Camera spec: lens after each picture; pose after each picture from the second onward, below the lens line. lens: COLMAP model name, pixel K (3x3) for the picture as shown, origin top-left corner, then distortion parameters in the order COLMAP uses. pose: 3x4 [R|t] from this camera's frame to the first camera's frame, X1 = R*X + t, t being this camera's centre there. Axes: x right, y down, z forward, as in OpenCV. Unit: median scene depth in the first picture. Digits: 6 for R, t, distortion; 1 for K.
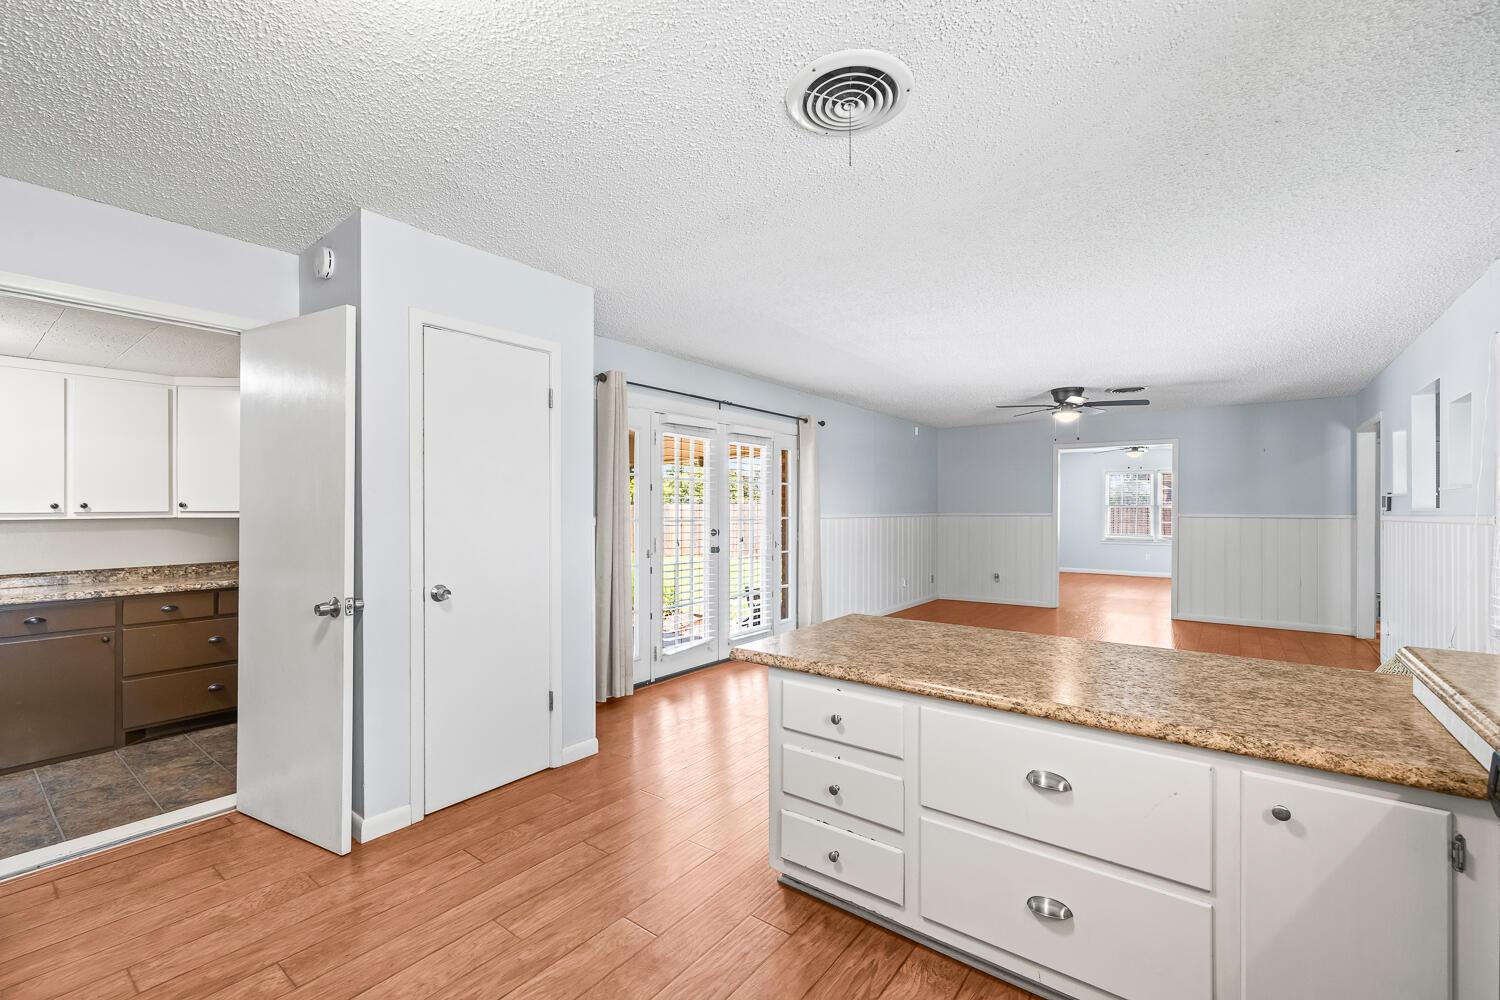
lens RADIAL K [[637.4, 0, 750.0], [0, 637.4, 500.0], [0, 0, 1]] dist [-0.000388, -0.000062]
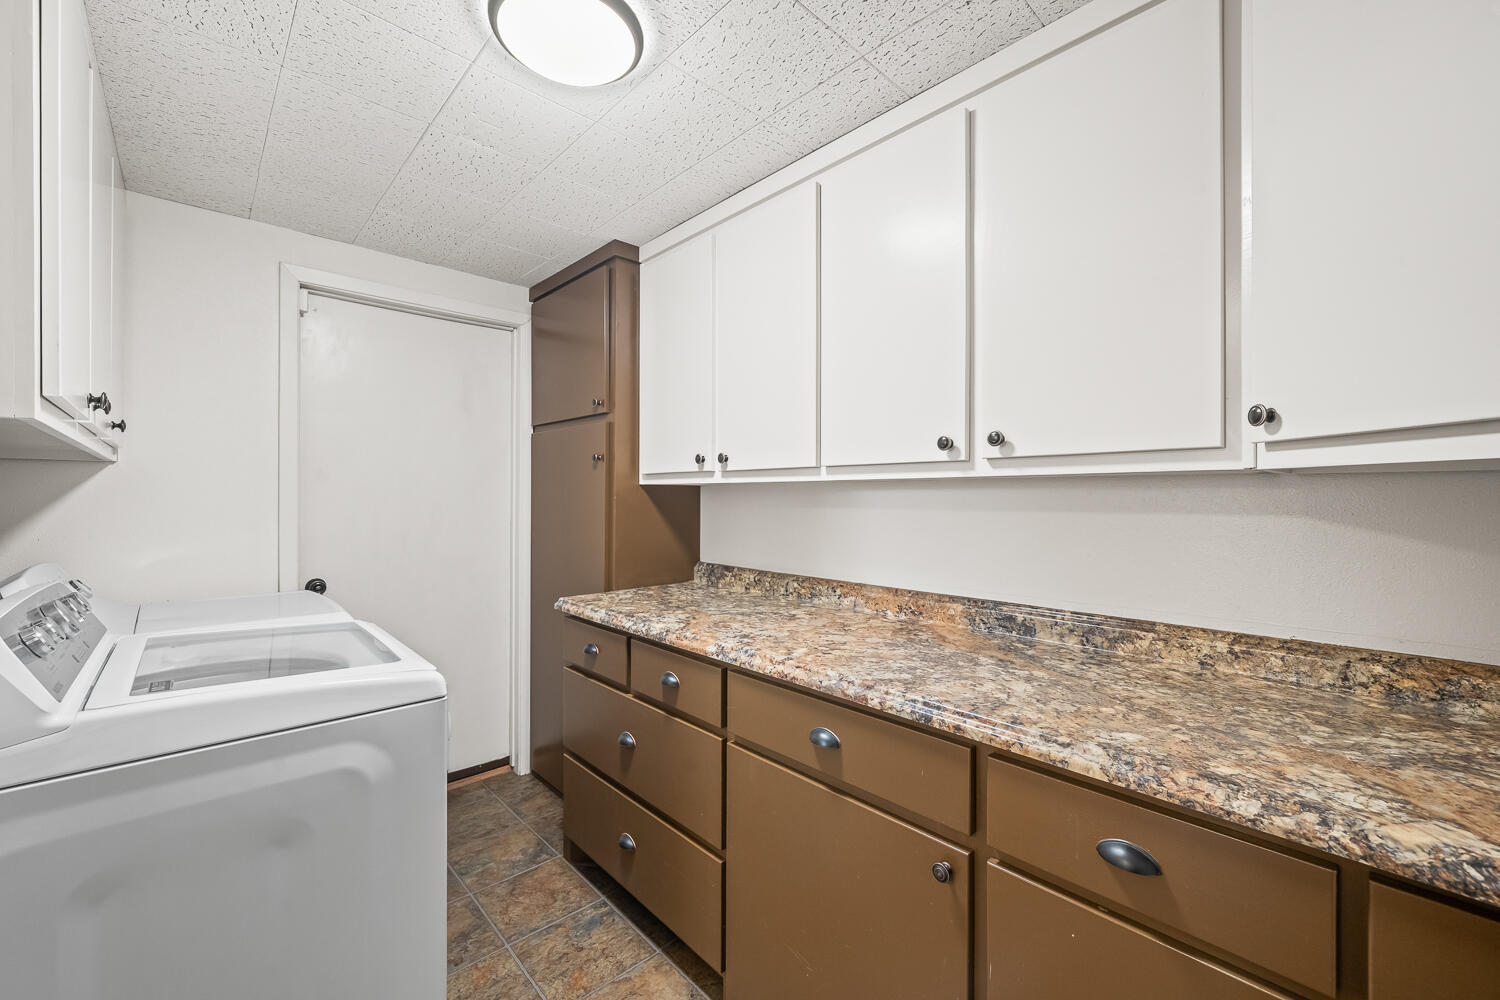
lens RADIAL K [[598.3, 0, 750.0], [0, 598.3, 500.0], [0, 0, 1]] dist [0.000315, 0.000137]
pose [[-0.169443, 0.007544, -0.985511, -0.630739], [0.009711, 0.999935, 0.005984, 0.036599], [0.985492, -0.008556, -0.169505, 0.843328]]
